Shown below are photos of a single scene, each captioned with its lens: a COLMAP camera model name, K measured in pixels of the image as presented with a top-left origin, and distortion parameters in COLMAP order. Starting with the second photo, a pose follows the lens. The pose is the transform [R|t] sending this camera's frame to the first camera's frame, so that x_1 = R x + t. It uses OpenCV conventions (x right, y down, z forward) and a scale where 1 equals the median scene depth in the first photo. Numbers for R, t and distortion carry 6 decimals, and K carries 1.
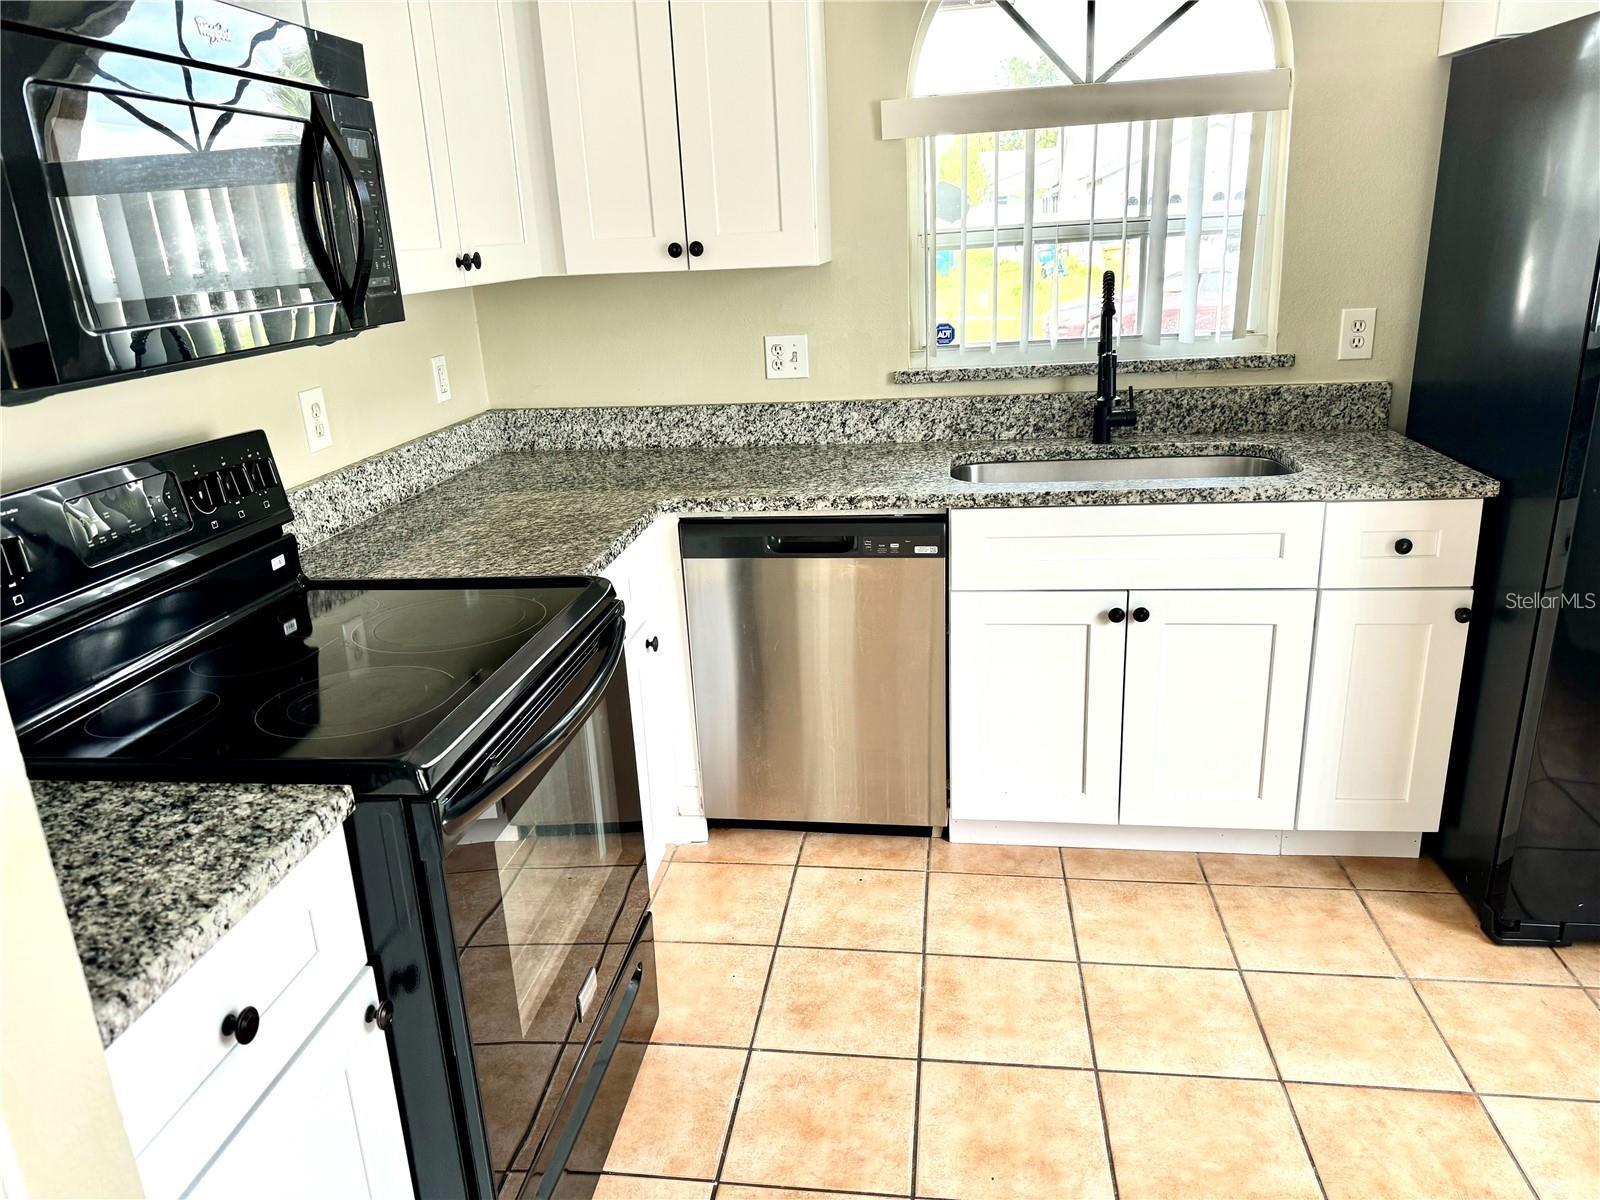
lens RADIAL K [[1116.5, 0, 792.7], [0, 1116.5, 604.2], [0, 0, 1]] dist [0.119907, -0.187434]
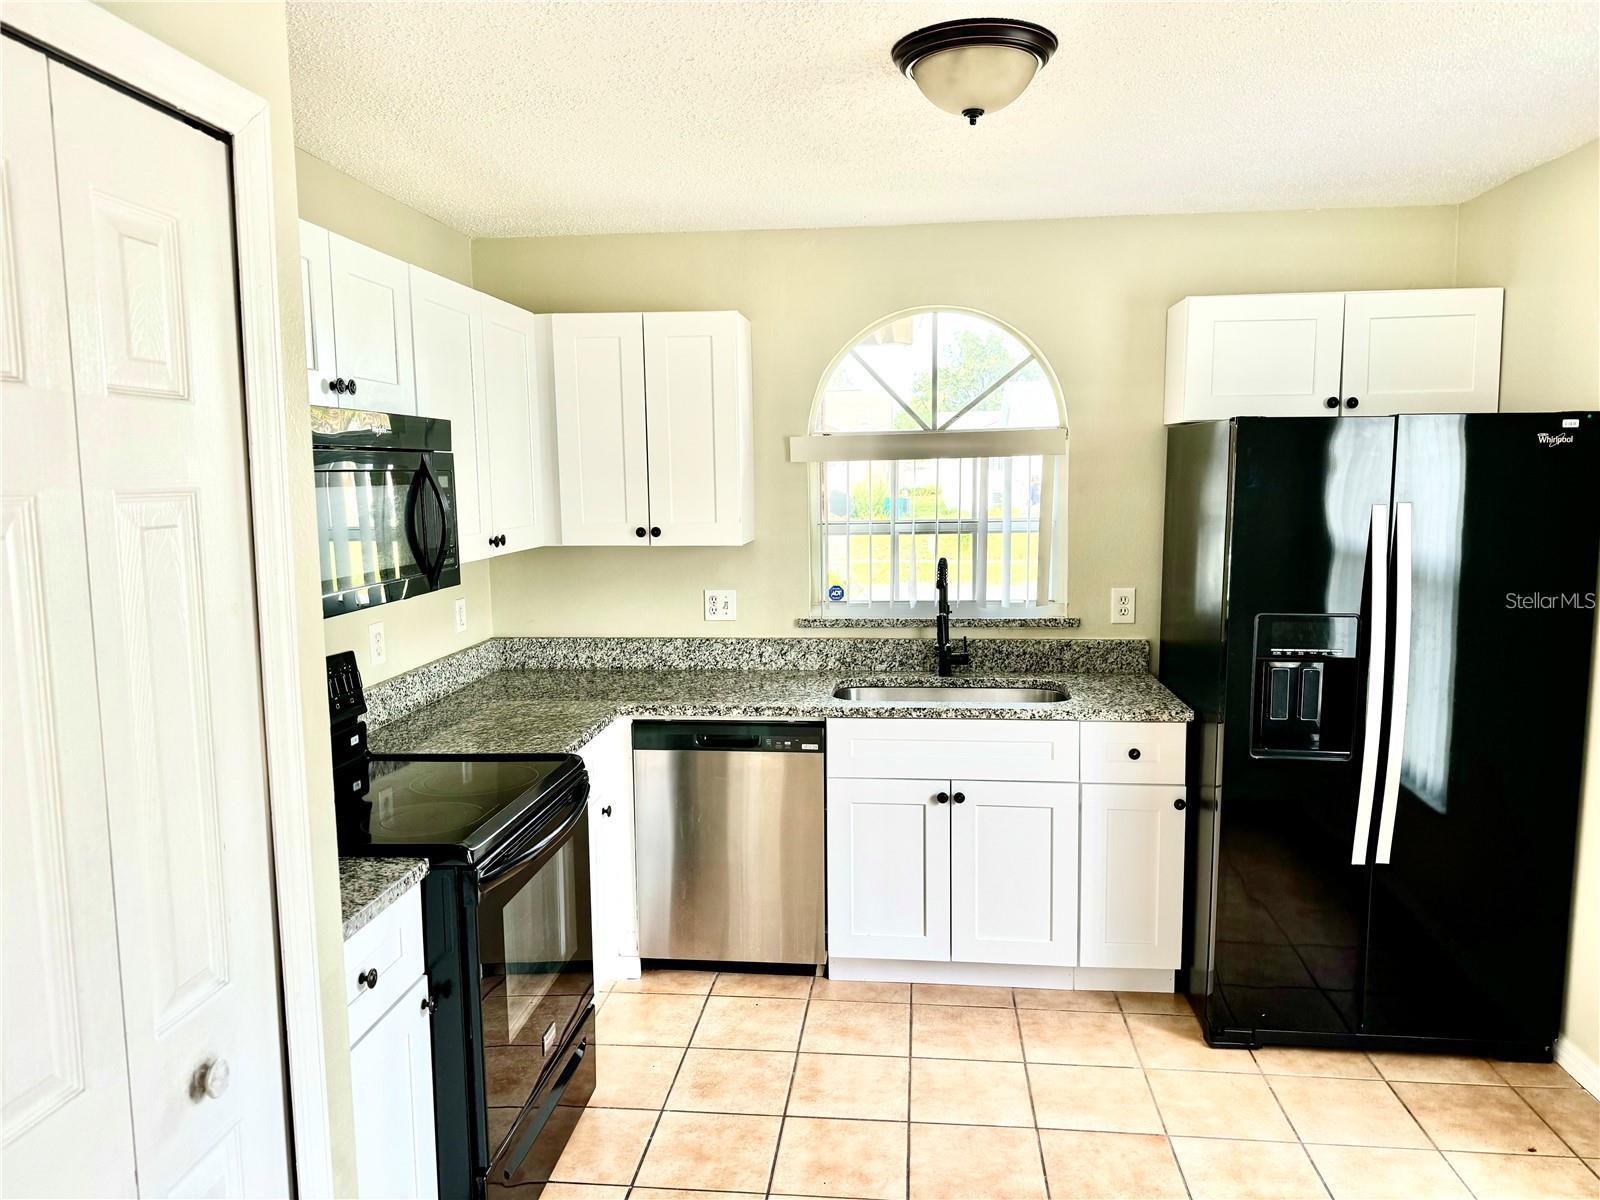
lens RADIAL K [[1116.5, 0, 792.7], [0, 1116.5, 604.2], [0, 0, 1]] dist [0.119907, -0.187434]
pose [[0.998966, 0.032444, 0.031860, 0.048933], [-0.025383, 0.979206, -0.201274, 0.059068], [-0.037727, 0.200257, 0.979017, -0.401762]]
